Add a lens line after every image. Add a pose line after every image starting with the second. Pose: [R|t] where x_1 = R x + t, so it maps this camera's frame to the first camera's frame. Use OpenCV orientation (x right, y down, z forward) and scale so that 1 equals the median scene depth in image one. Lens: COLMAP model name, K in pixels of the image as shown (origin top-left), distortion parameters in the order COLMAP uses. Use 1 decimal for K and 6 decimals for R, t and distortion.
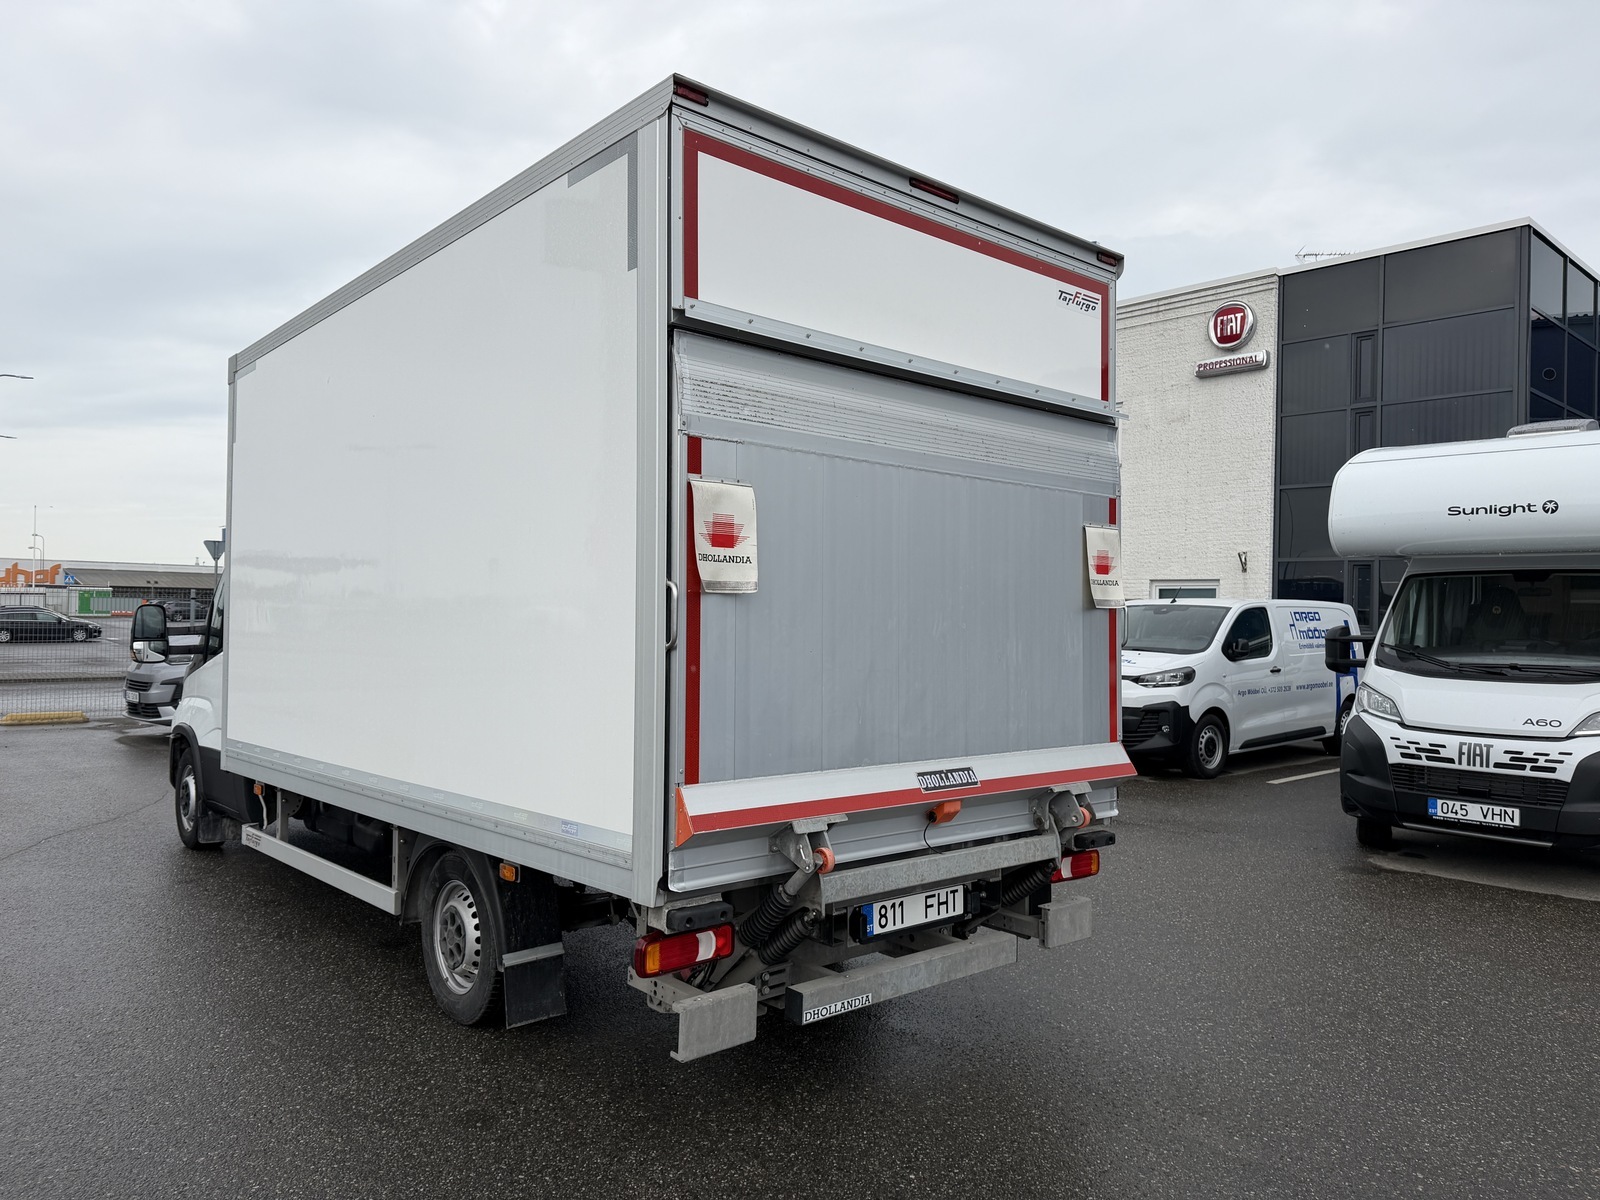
lens RADIAL K [[1146.2, 0, 801.0], [0, 1146.2, 599.8], [0, 0, 1]] dist [0.042194, -0.012986]
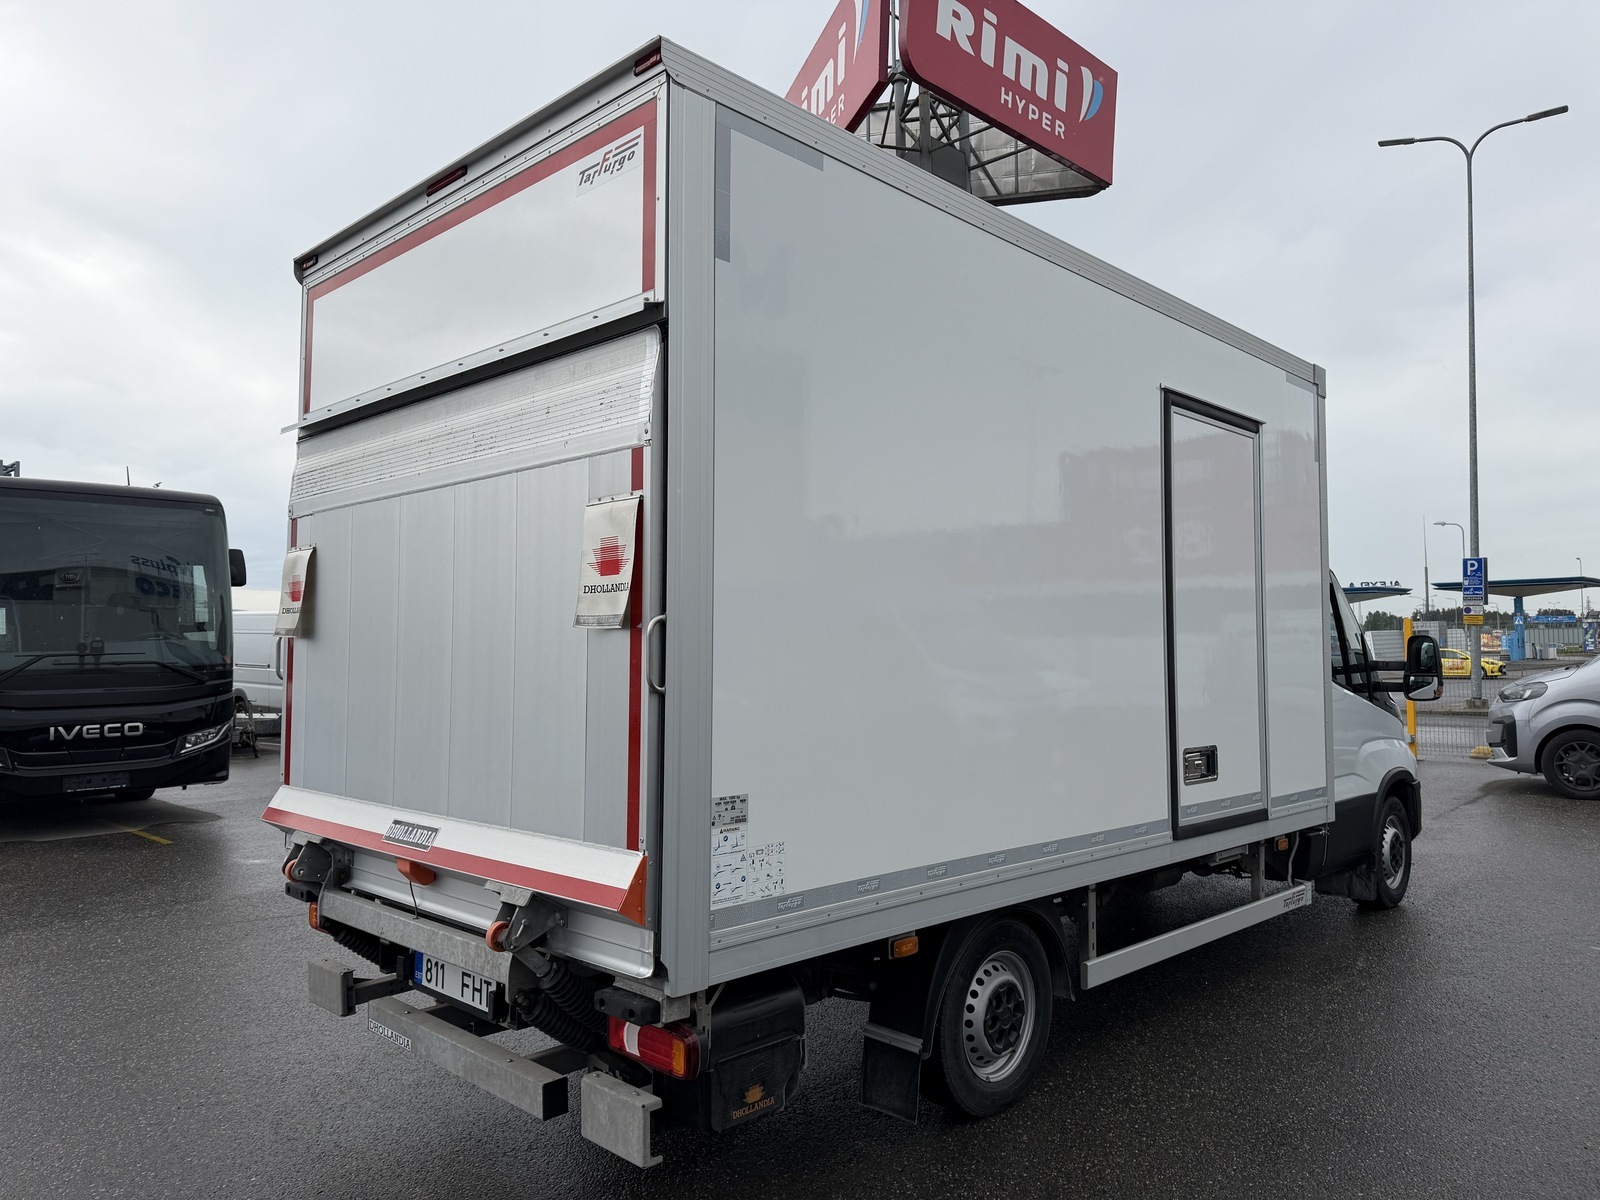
lens RADIAL K [[1146.2, 0, 805.4], [0, 1146.2, 606.0], [0, 0, 1]] dist [0.042194, -0.012986]
pose [[0.061396, -0.057792, -0.996439, 1.007400], [0.030844, 0.997955, -0.055980, 0.037224], [0.997637, -0.027297, 0.063053, 1.202686]]
